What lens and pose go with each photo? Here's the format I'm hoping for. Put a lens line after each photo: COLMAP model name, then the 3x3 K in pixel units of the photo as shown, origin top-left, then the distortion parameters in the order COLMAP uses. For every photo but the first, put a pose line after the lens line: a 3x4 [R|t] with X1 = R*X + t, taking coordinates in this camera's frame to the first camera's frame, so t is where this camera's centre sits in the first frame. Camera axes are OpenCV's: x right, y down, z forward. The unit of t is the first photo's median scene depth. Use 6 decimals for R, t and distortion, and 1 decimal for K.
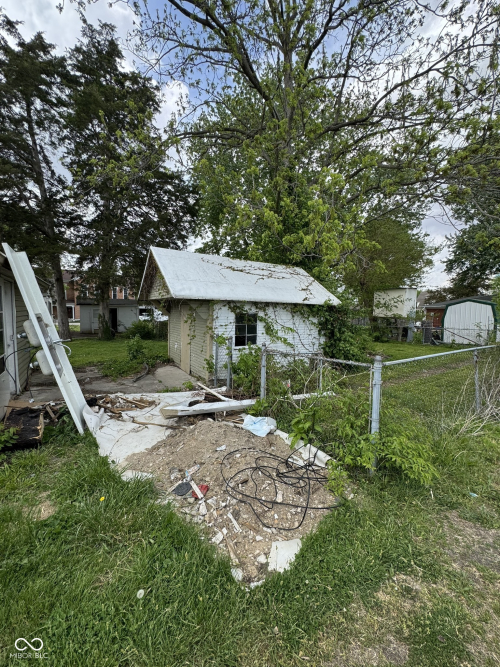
lens RADIAL K [[267.5, 0, 251.1], [0, 267.5, 331.6], [0, 0, 1]] dist [-0.003559, 0.000284]
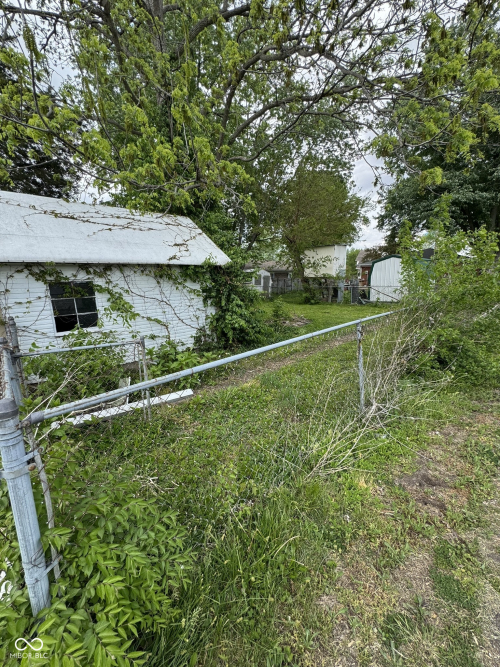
lens RADIAL K [[267.5, 0, 248.5], [0, 267.5, 329.3], [0, 0, 1]] dist [-0.003559, 0.000284]
pose [[0.984886, -0.075221, 0.156020, 0.239170], [0.055972, 0.990665, 0.124300, -0.006702], [-0.163913, -0.113688, 0.979902, 0.203644]]
